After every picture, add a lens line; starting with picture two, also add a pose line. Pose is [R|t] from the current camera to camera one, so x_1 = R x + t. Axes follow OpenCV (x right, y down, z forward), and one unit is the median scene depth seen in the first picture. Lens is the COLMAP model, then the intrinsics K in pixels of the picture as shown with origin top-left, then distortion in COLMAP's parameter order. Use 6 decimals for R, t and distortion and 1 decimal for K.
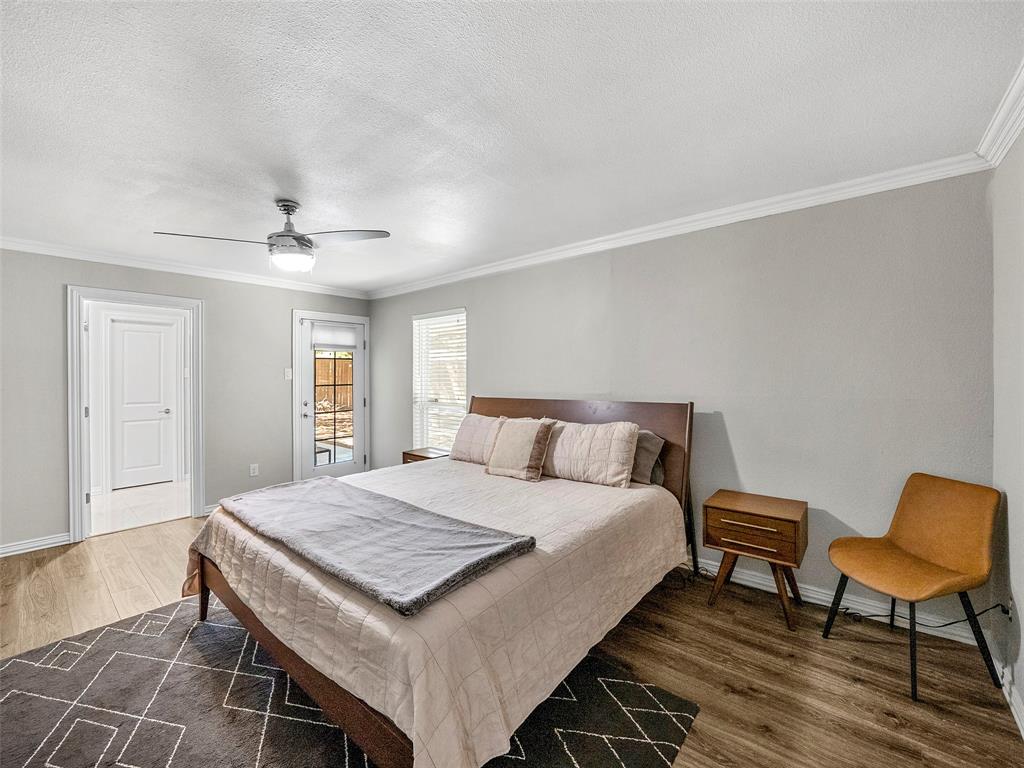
lens RADIAL K [[420.7, 0, 513.5], [0, 420.7, 377.9], [0, 0, 1]] dist [-0.011979, -0.000208]
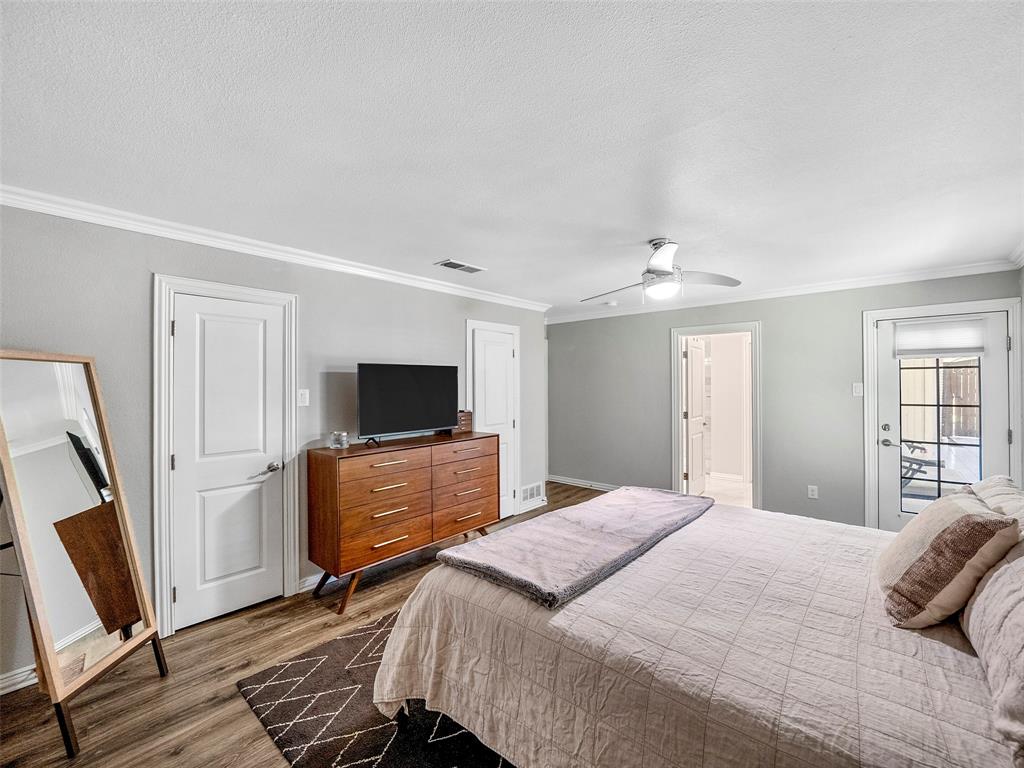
lens RADIAL K [[420.7, 0, 516.7], [0, 420.7, 382.9], [0, 0, 1]] dist [-0.011979, -0.000208]
pose [[-0.021176, -0.002214, -0.999773, 0.405620], [-0.008217, 0.999964, -0.002041, -0.019304], [0.999742, 0.008172, -0.021193, 0.431421]]
